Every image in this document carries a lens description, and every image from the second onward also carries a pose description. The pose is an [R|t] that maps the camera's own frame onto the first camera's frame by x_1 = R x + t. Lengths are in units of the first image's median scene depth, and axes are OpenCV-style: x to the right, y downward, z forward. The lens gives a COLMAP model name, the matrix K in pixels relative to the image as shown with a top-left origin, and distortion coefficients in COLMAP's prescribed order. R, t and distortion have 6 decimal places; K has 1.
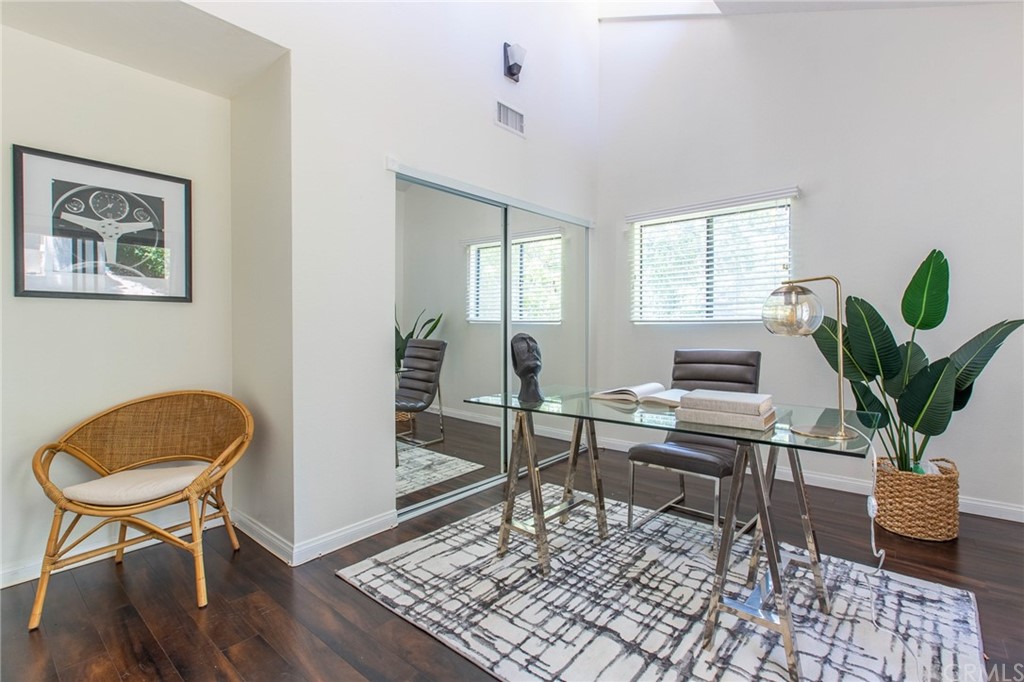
lens RADIAL K [[466.0, 0, 516.9], [0, 466.0, 336.7], [0, 0, 1]] dist [-0.004596, -0.000439]
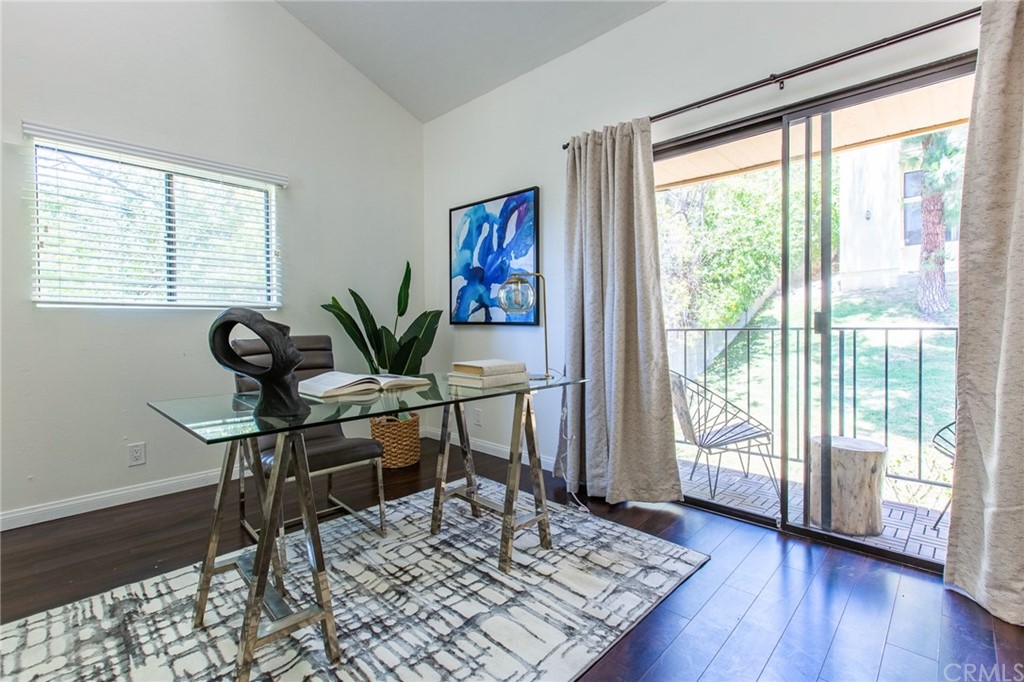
lens RADIAL K [[466.0, 0, 517.7], [0, 466.0, 331.3], [0, 0, 1]] dist [-0.004596, -0.000439]
pose [[0.054921, -0.012766, 0.998409, -0.624337], [0.025782, 0.999603, 0.011363, 0.027828], [-0.998158, 0.025117, 0.055229, 0.706458]]
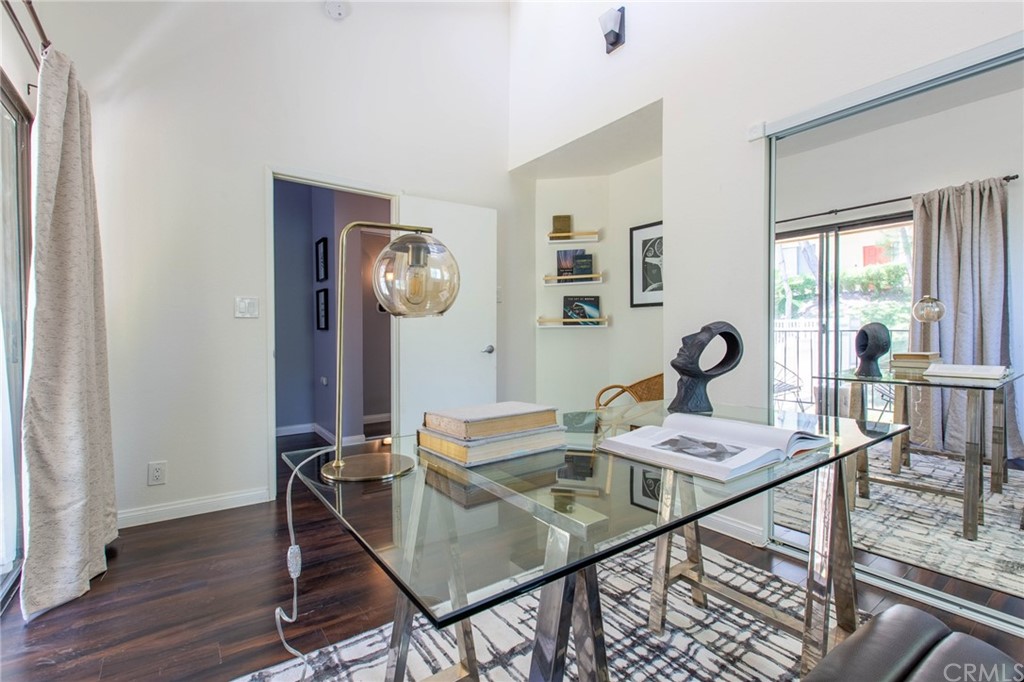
lens RADIAL K [[466.0, 0, 510.3], [0, 466.0, 339.5], [0, 0, 1]] dist [-0.004596, -0.000439]
pose [[-0.236906, 0.018773, -0.971351, 0.902464], [-0.013433, 0.999654, 0.022597, 0.007337], [0.971440, 0.018402, -0.236572, 0.976342]]
